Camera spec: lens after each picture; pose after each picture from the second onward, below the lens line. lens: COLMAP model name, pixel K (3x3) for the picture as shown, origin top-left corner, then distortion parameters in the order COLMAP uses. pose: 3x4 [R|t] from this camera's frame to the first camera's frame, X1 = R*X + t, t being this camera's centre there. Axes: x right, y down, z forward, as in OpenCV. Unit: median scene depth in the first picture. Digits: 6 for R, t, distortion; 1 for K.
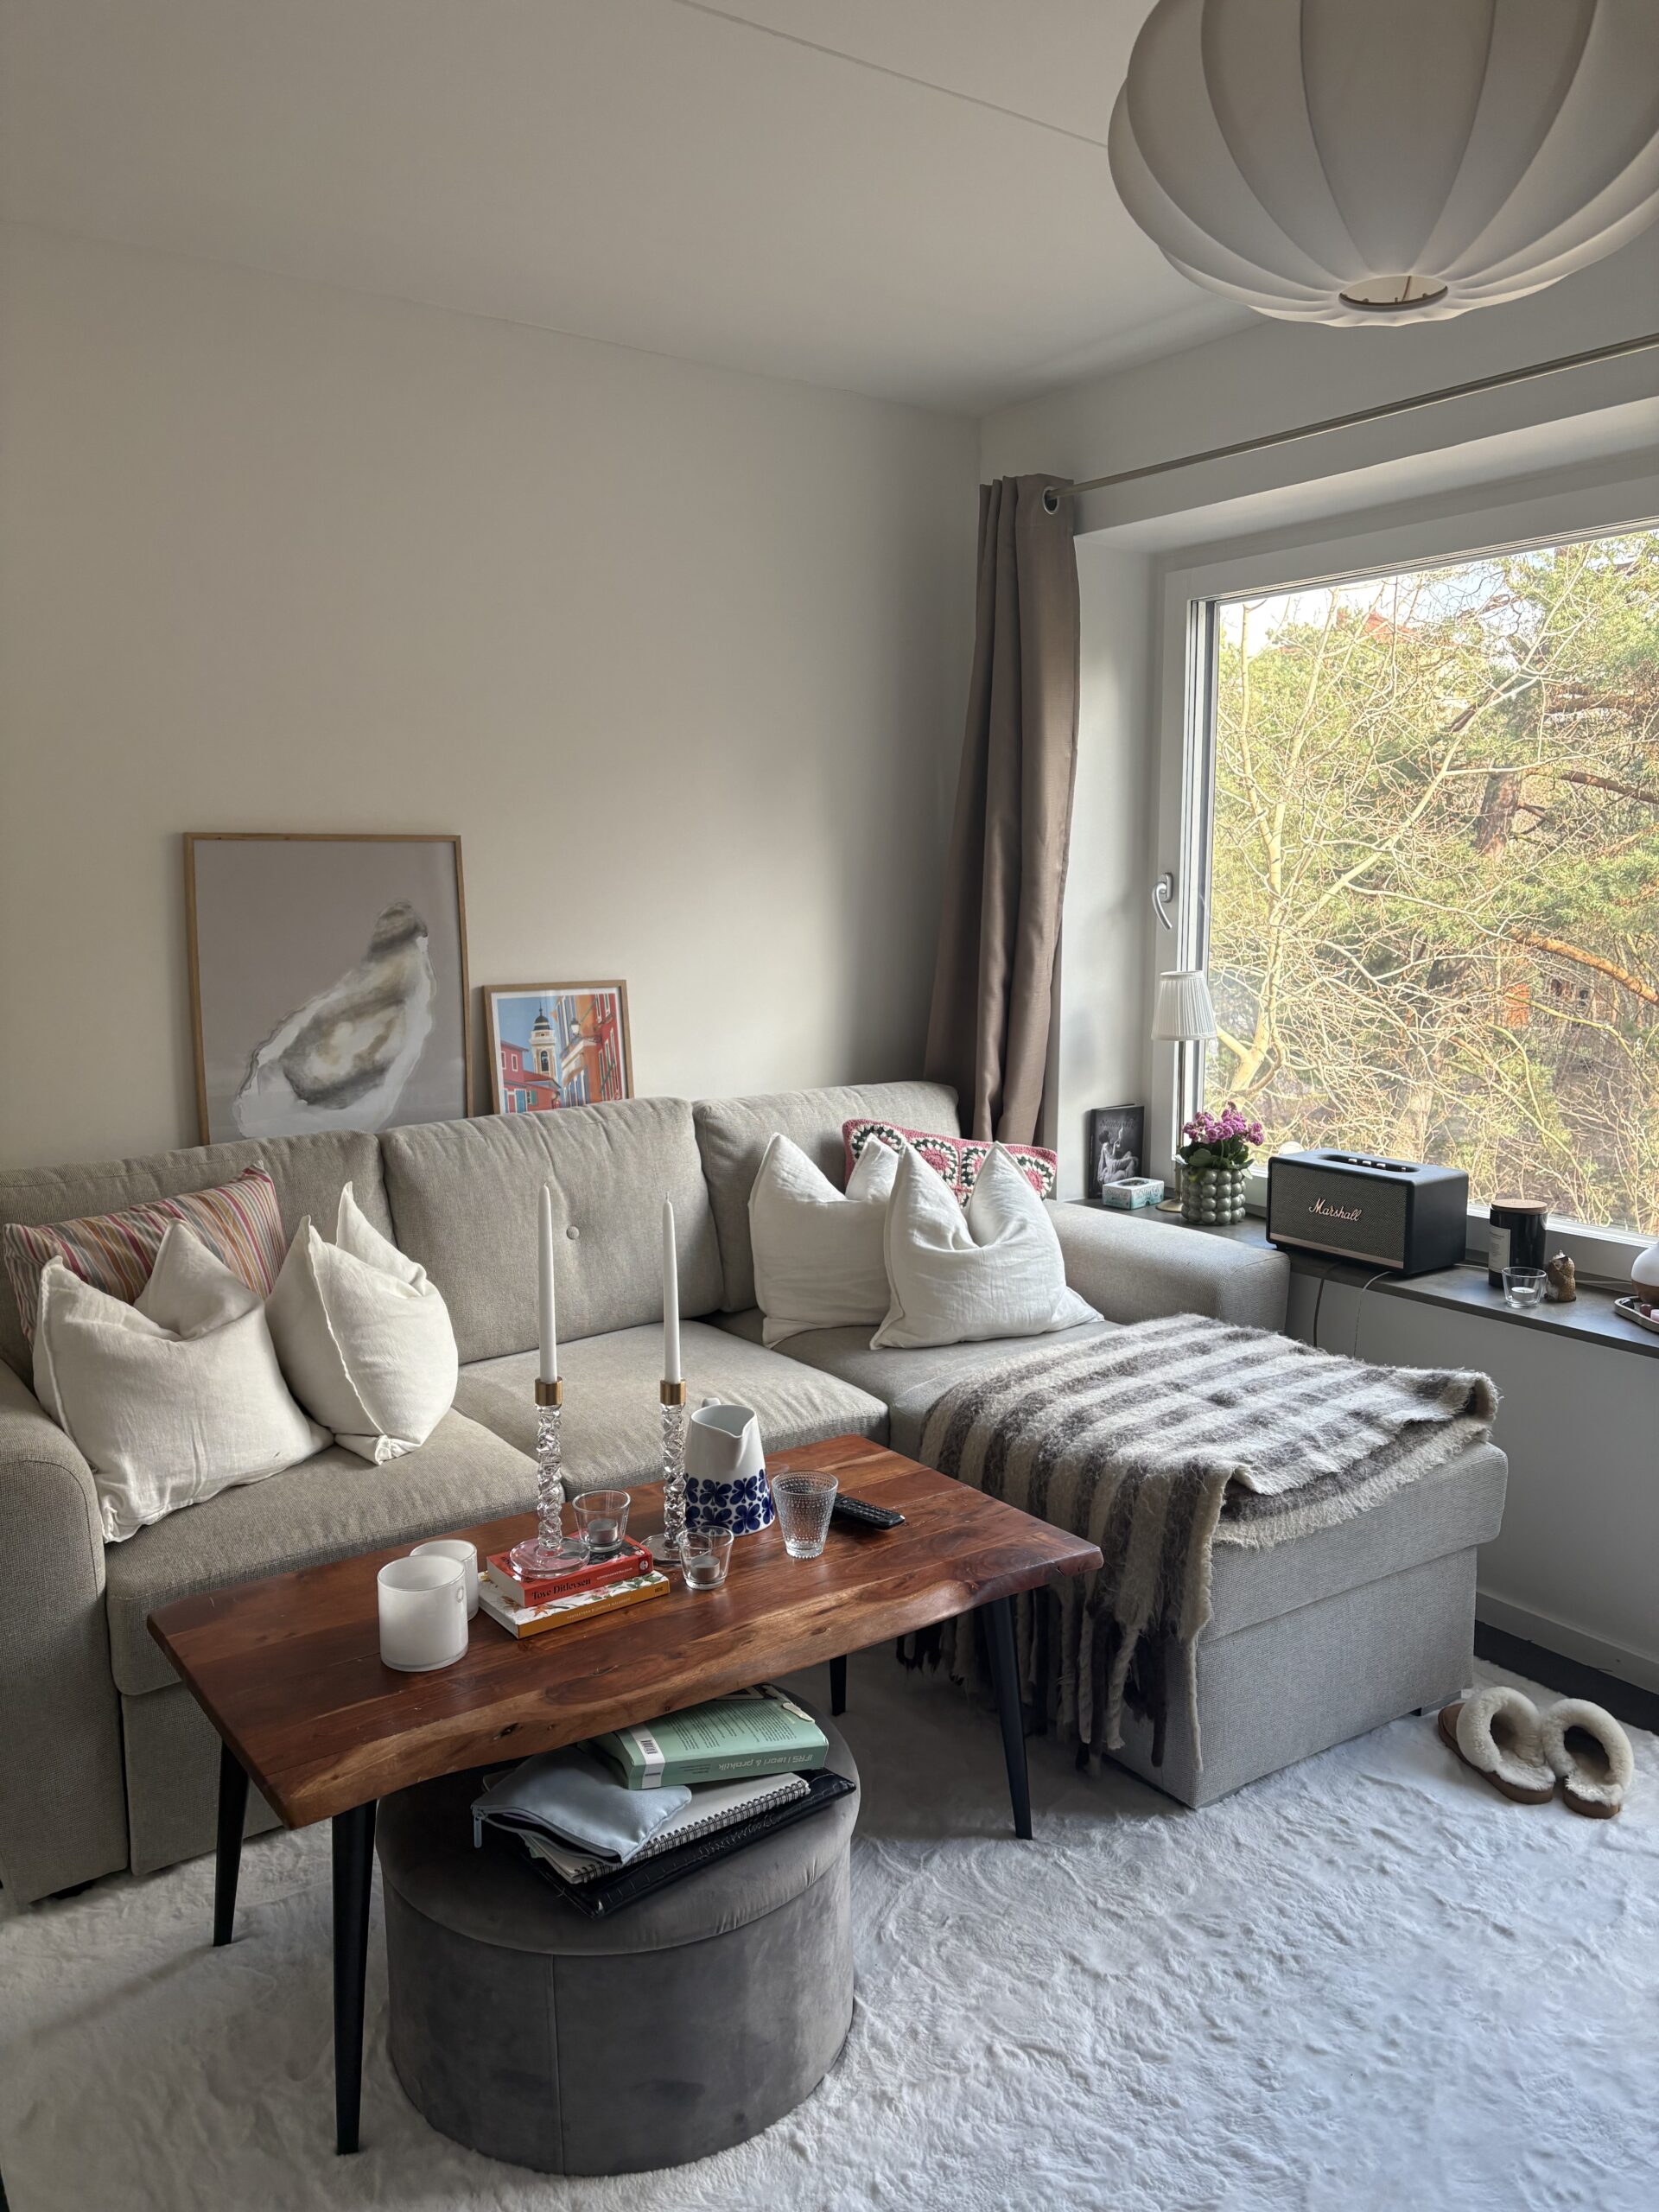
lens RADIAL K [[1671.4, 0, 828.0], [0, 1671.4, 1094.6], [0, 0, 1]] dist [0.024558, -0.011529]
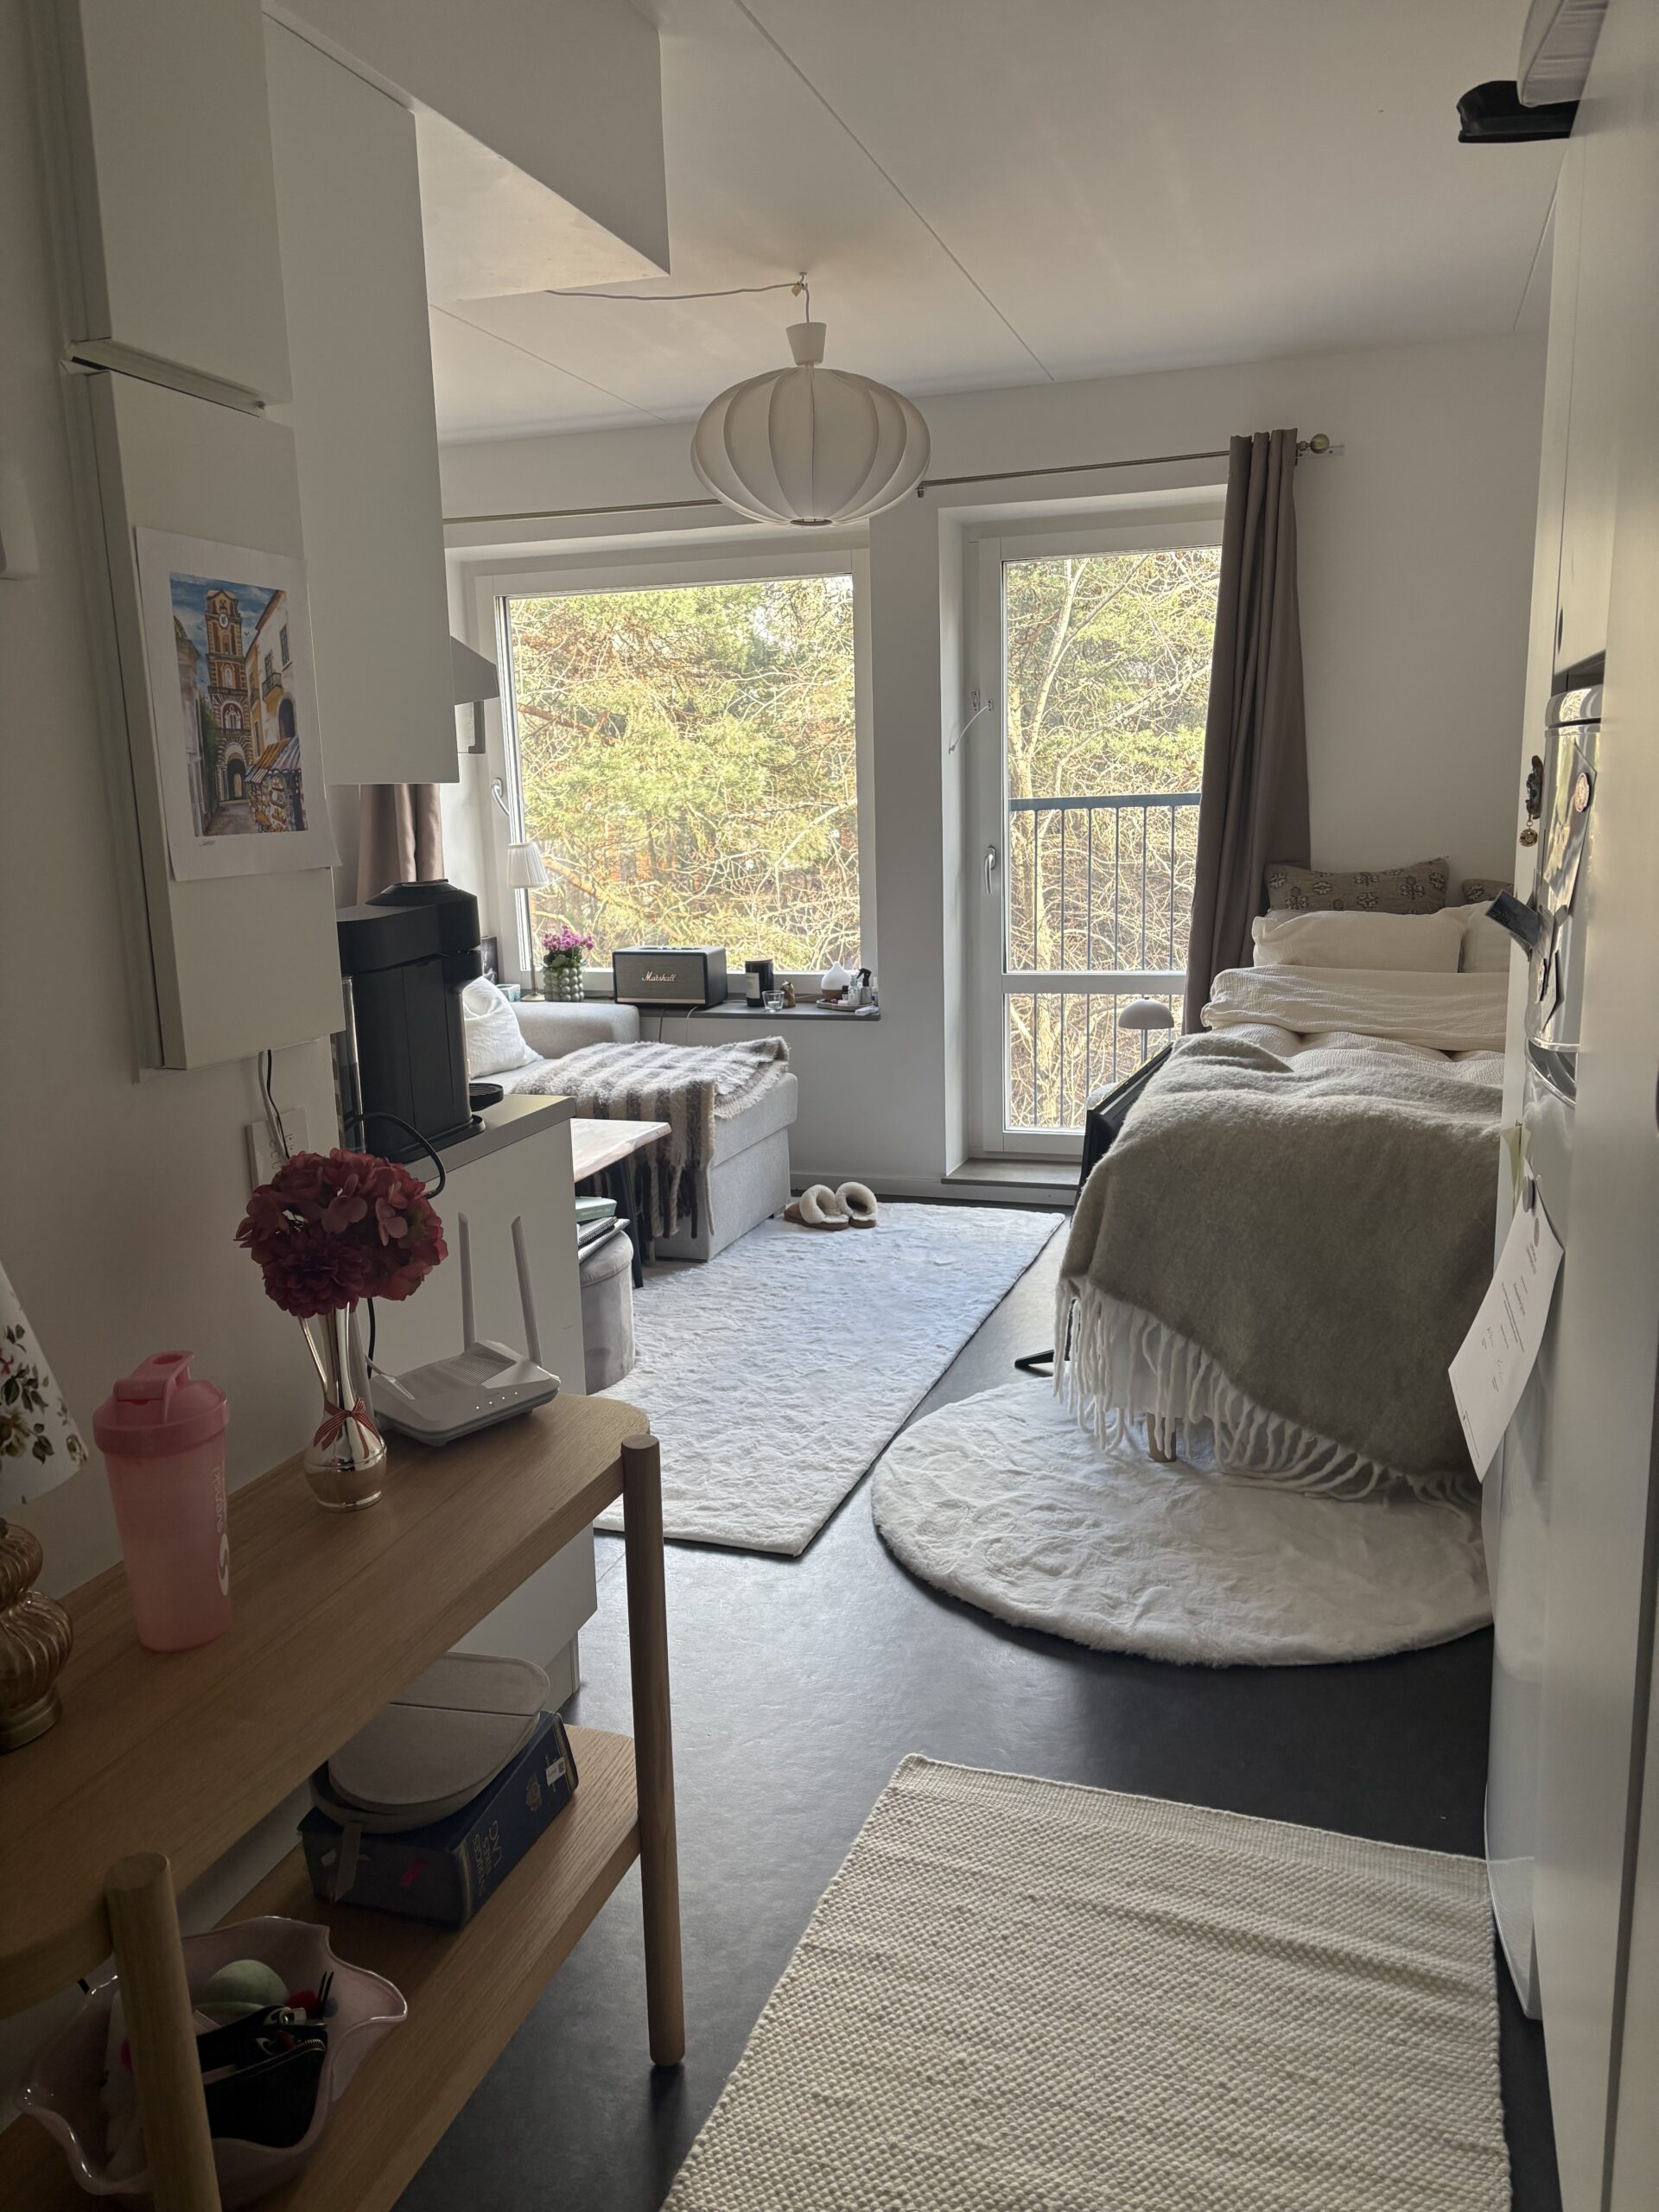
lens RADIAL K [[1671.4, 0, 825.3], [0, 1671.4, 1113.4], [0, 0, 1]] dist [0.024558, -0.011529]
pose [[0.800042, -0.136071, 0.584310, -0.727255], [0.102824, 0.990628, 0.089904, 0.089814], [-0.591067, -0.011846, 0.806535, -0.596109]]
